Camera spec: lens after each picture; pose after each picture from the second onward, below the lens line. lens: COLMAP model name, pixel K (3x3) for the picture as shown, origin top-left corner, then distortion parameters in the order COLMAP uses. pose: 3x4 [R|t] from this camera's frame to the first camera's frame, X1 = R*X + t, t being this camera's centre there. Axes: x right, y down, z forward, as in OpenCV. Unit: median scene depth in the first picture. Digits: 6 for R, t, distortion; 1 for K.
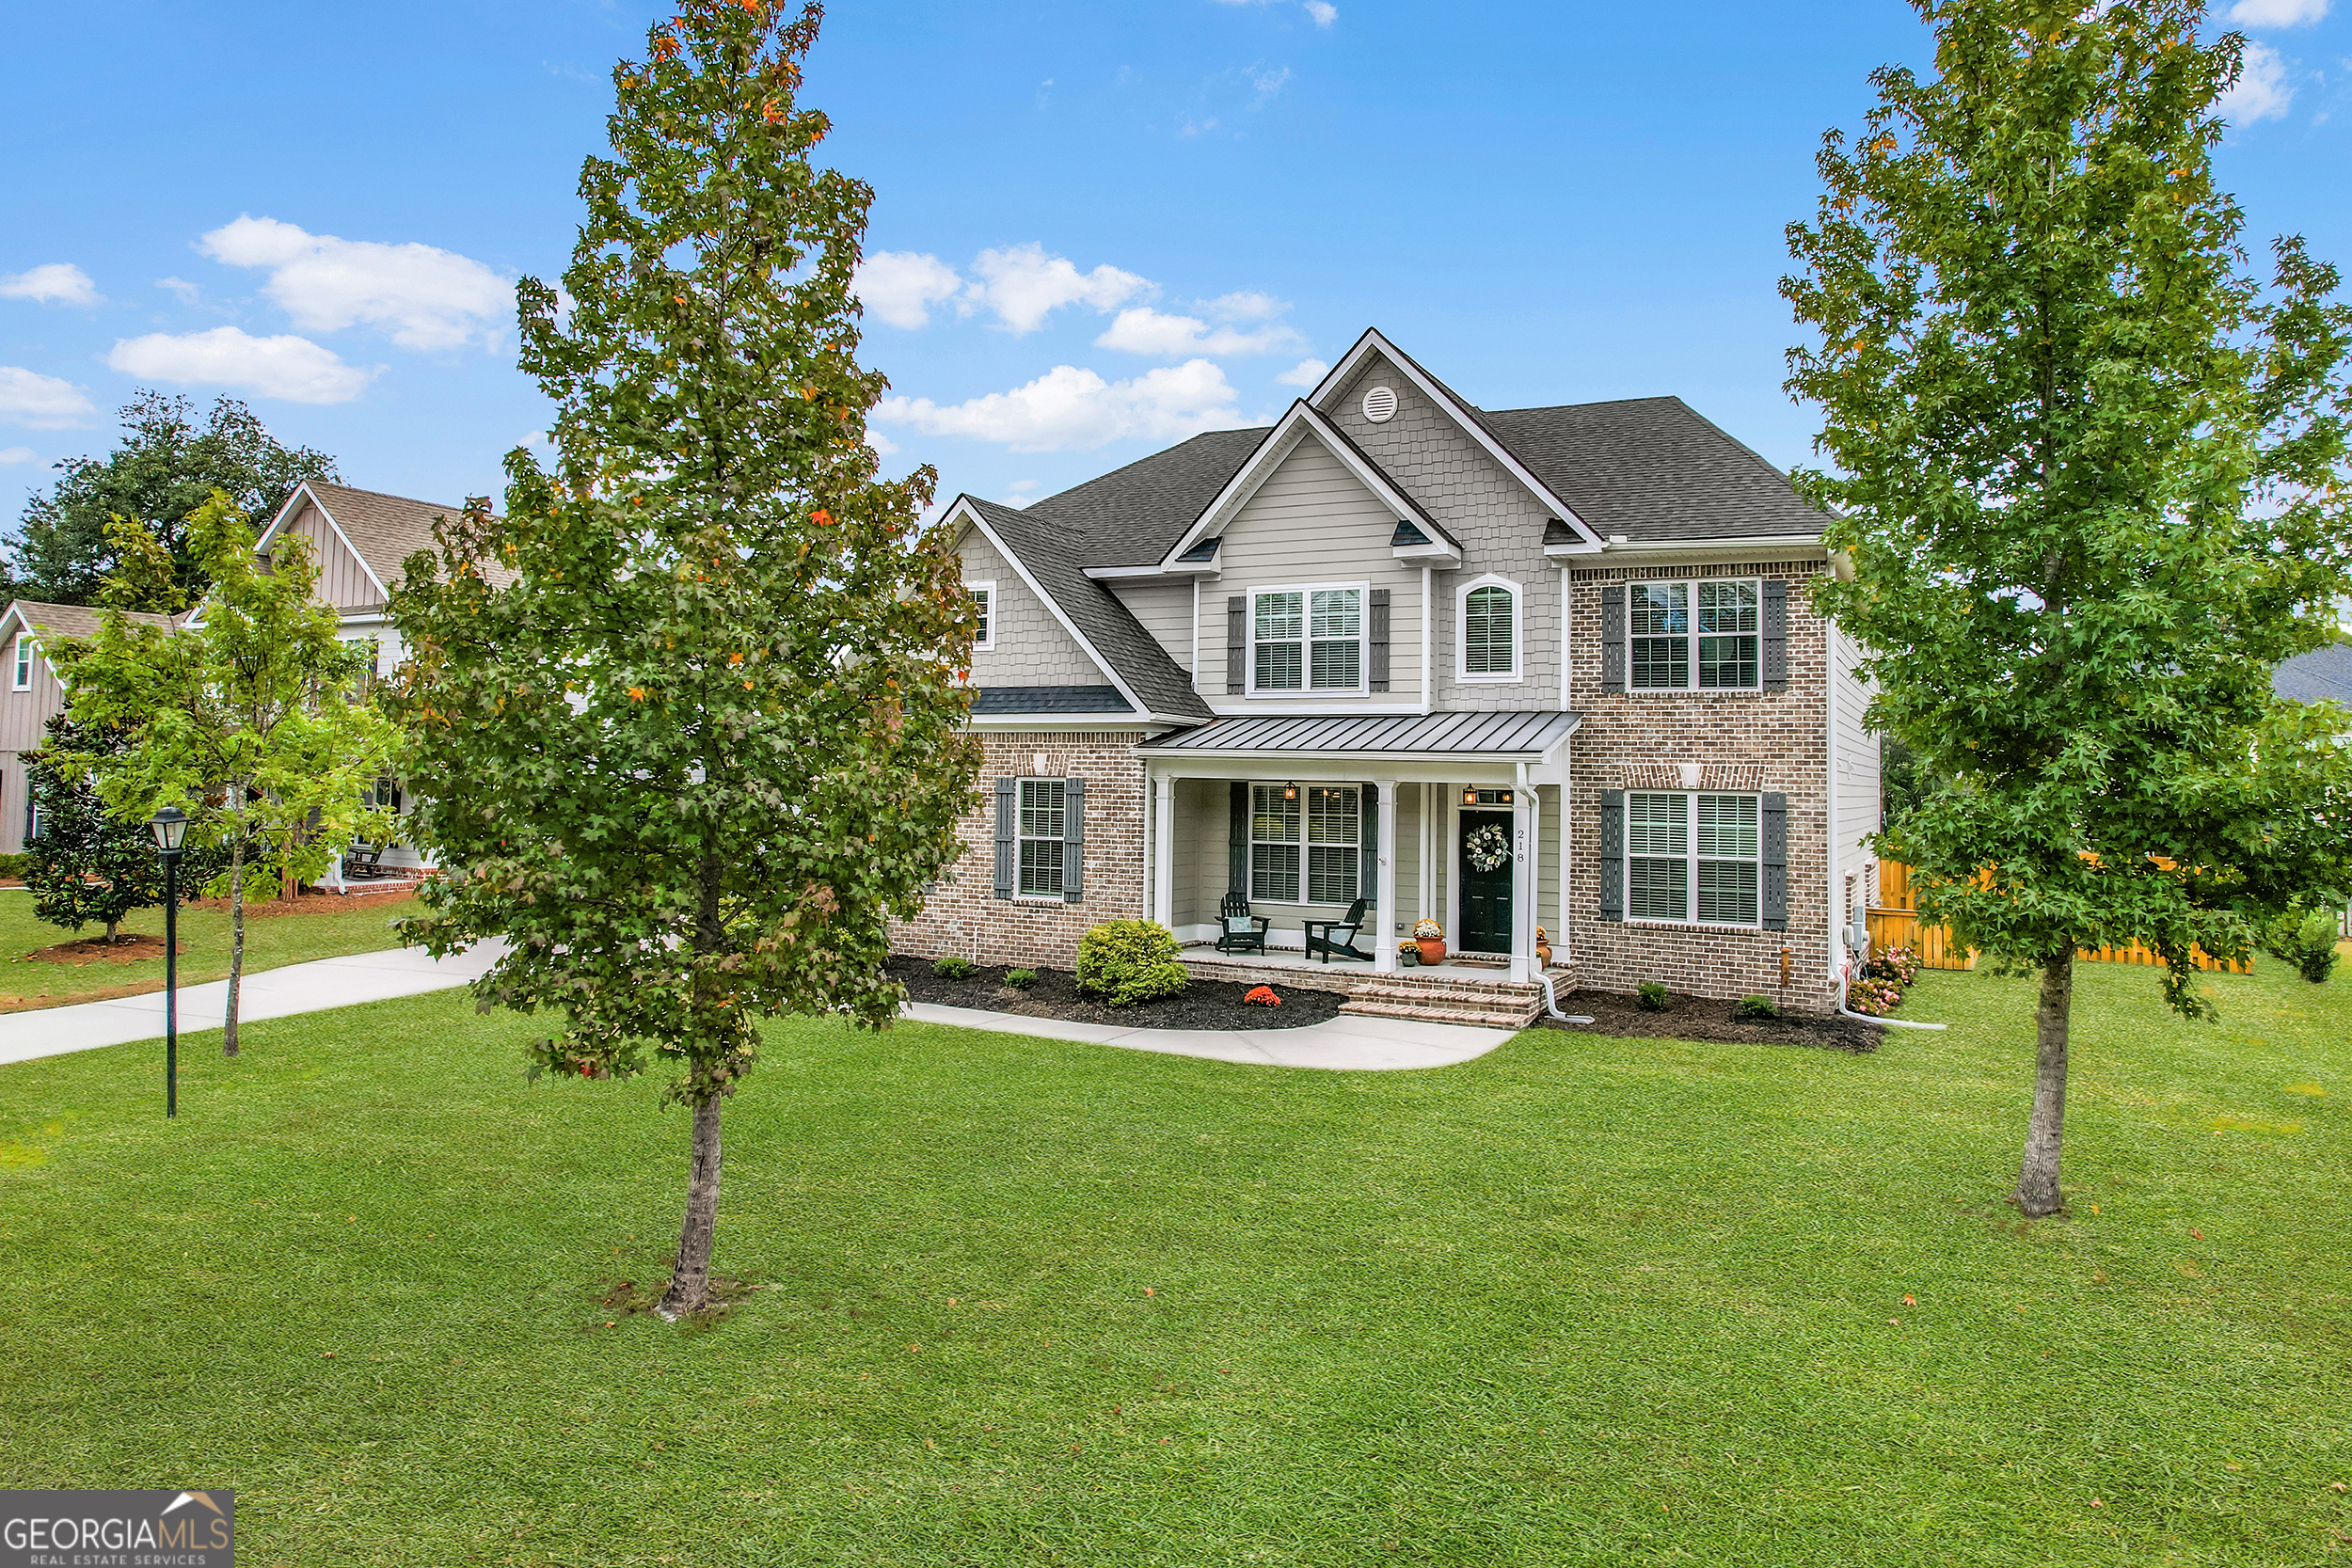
lens RADIAL K [[1480.4, 0, 1180.1], [0, 1480.4, 693.4], [0, 0, 1]] dist [0.000759, 0.000266]
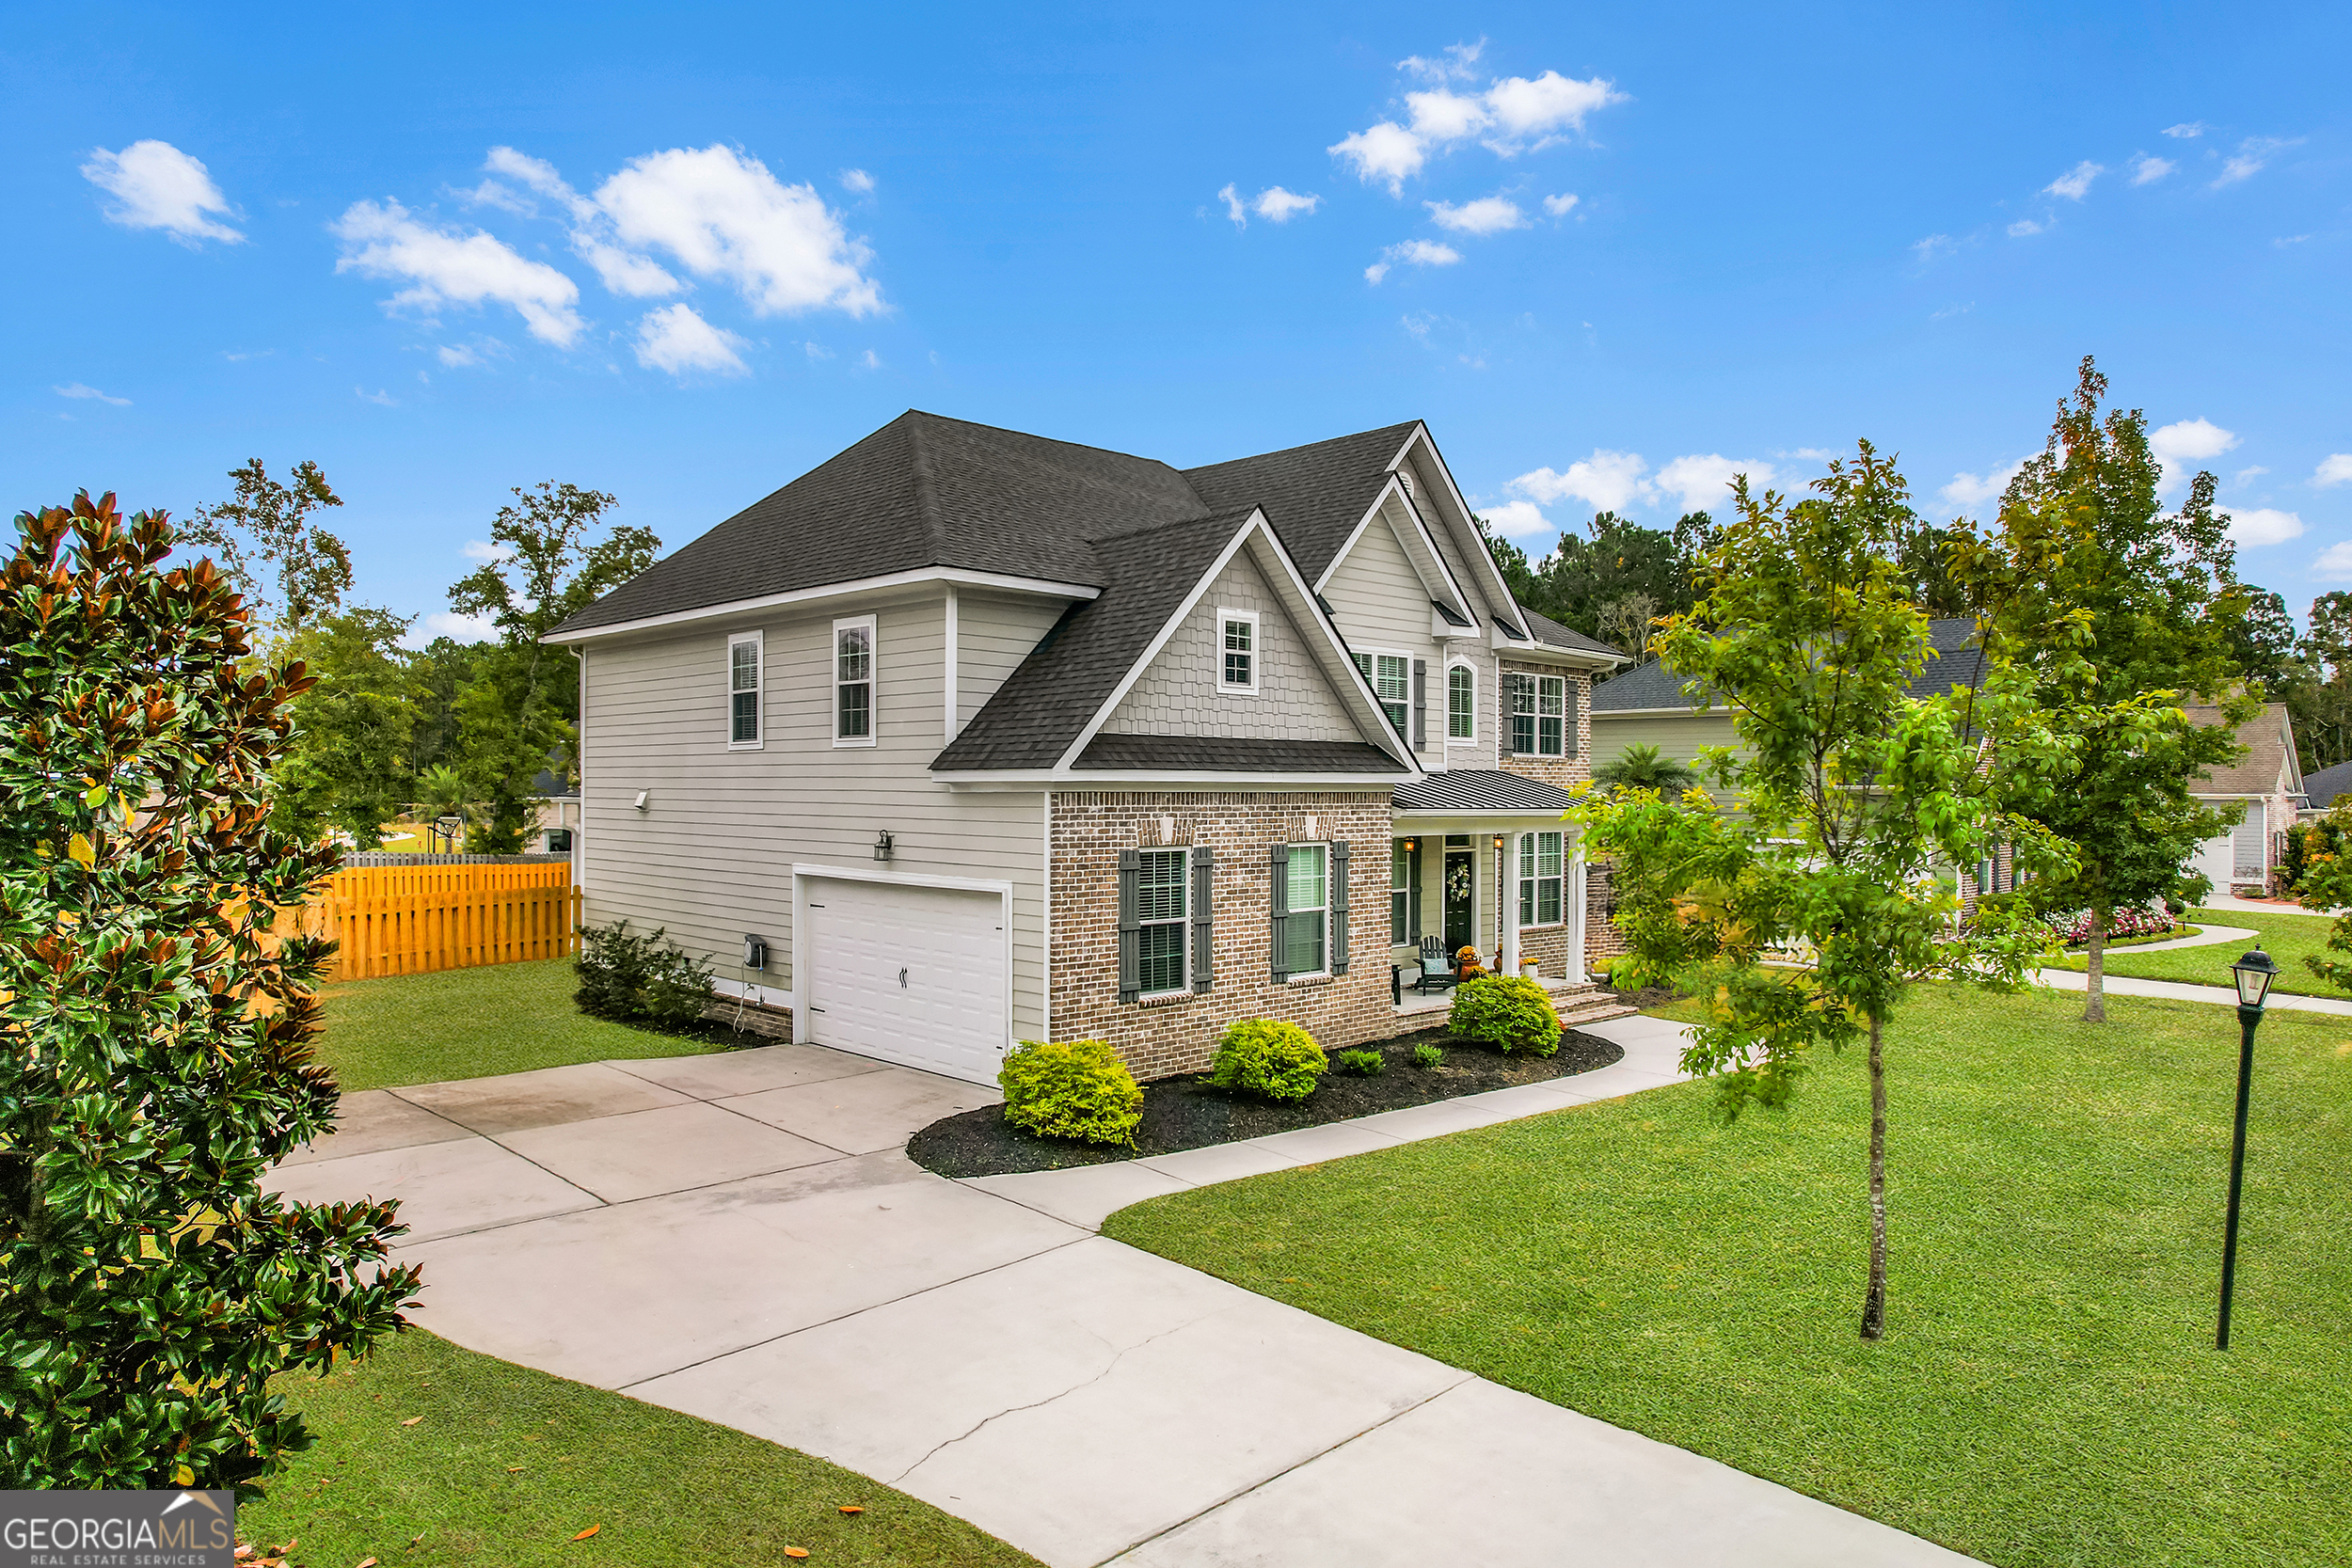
lens RADIAL K [[1538.5, 0, 1162.7], [0, 1538.5, 789.1], [0, 0, 1]] dist [0.000906, 0.000633]
pose [[0.331906, -0.016693, 0.943165, -1.024319], [-0.051363, 0.998040, 0.035739, -0.004372], [-0.941913, -0.060306, 0.330399, 0.794155]]
